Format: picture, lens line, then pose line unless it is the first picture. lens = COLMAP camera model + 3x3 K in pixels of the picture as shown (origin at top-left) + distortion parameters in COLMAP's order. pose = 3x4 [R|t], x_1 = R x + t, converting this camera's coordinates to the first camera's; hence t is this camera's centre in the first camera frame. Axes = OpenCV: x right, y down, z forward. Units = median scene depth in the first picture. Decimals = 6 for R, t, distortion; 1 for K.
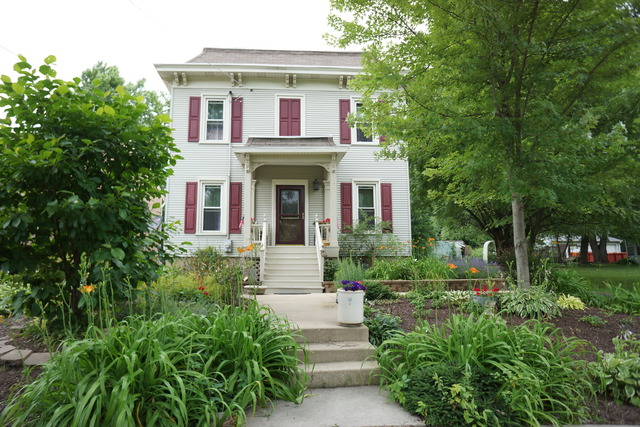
lens RADIAL K [[443.3, 0, 320.3], [0, 443.3, 213.2], [0, 0, 1]] dist [0.000923, 0.000071]
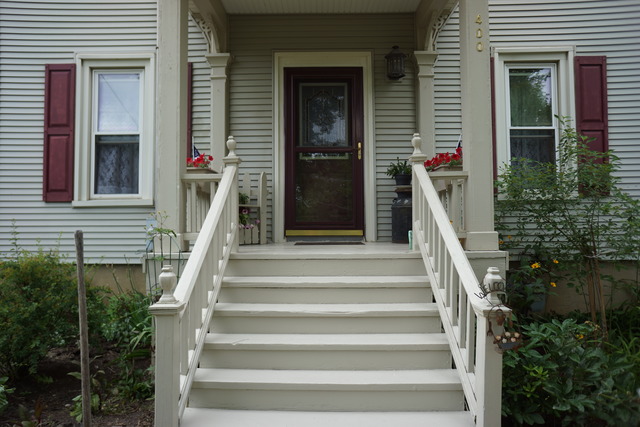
lens RADIAL K [[443.3, 0, 320.6], [0, 443.3, 213.6], [0, 0, 1]] dist [0.000923, 0.000071]
pose [[0.995560, -0.006266, -0.093917, -0.036304], [0.011092, 0.998639, 0.050953, 0.037677], [0.093469, -0.051769, 0.994275, 0.630959]]
